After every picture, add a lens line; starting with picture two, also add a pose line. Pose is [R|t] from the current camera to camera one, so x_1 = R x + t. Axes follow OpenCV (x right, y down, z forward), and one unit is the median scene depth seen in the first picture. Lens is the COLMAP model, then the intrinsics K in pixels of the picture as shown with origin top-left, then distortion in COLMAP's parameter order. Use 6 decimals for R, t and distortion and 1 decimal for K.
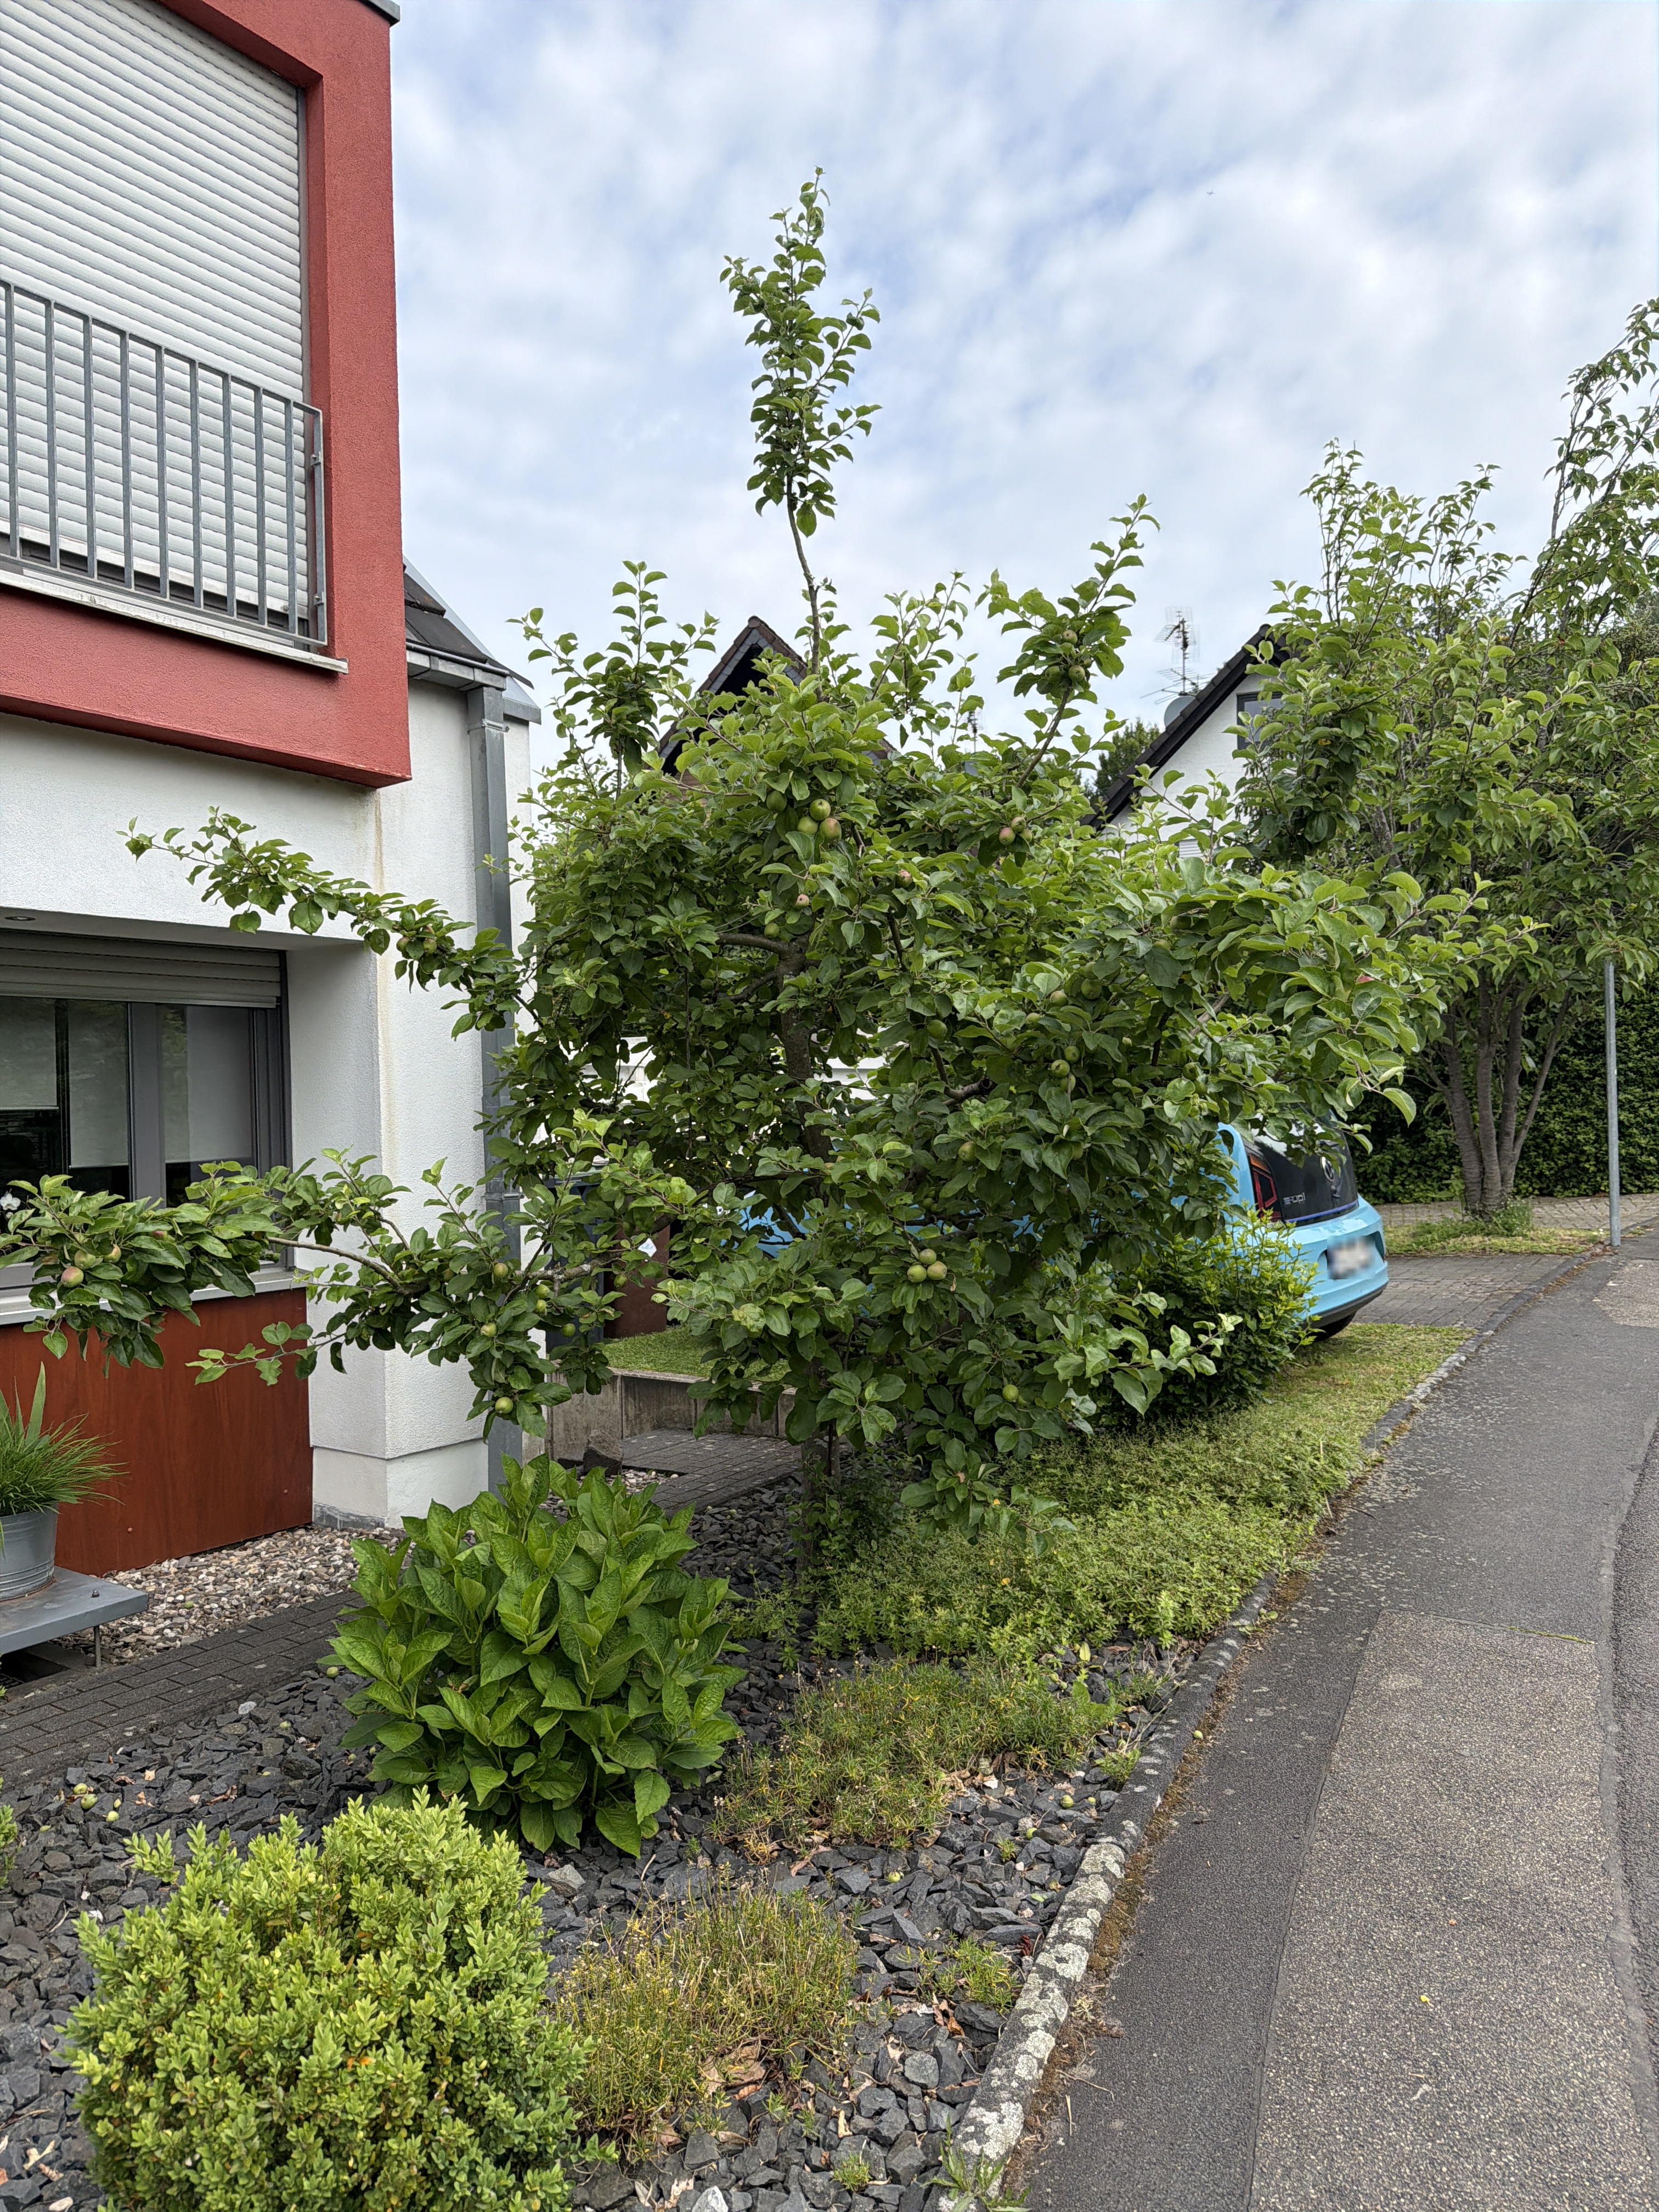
lens RADIAL K [[1552.0, 0, 830.5], [0, 1552.0, 1106.6], [0, 0, 1]] dist [0.007247, 0.000536]
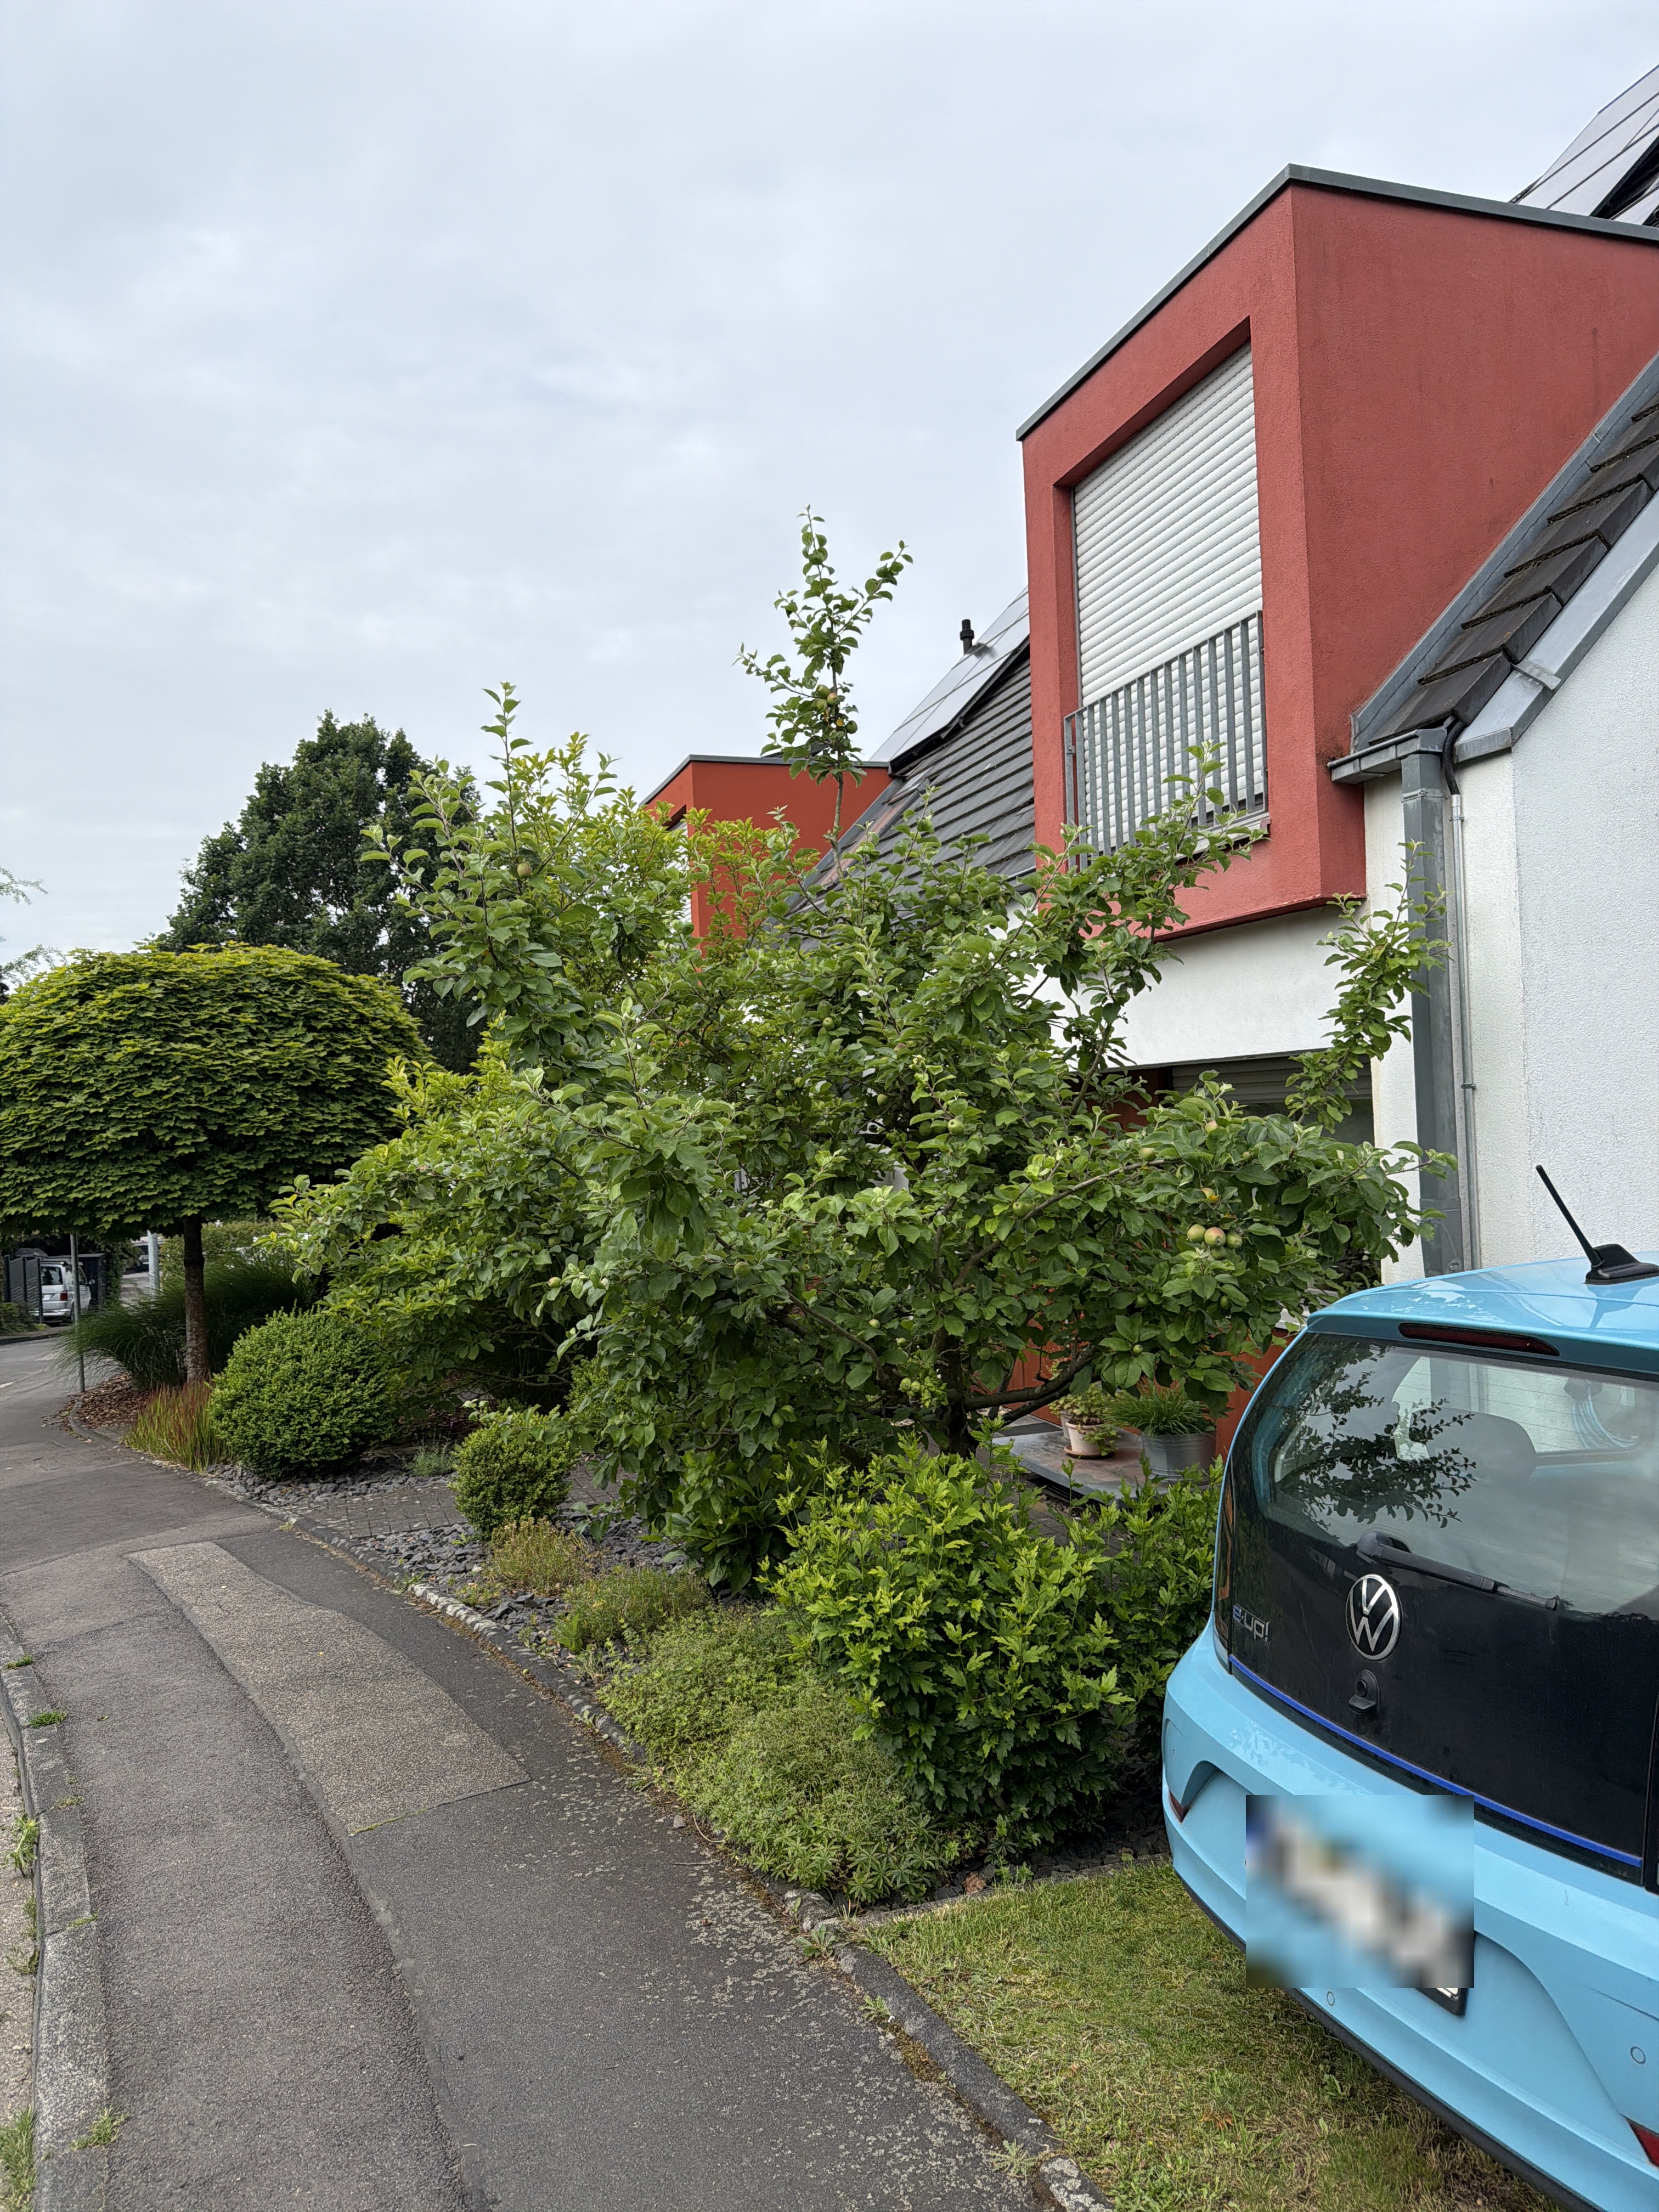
lens RADIAL K [[1552.0, 0, 828.4], [0, 1552.0, 1106.2], [0, 0, 1]] dist [0.007247, 0.000536]
pose [[-0.579865, 0.044957, -0.813471, 0.792227], [0.072011, 0.997397, 0.003791, -0.095019], [0.811524, -0.056380, -0.581593, 1.321685]]
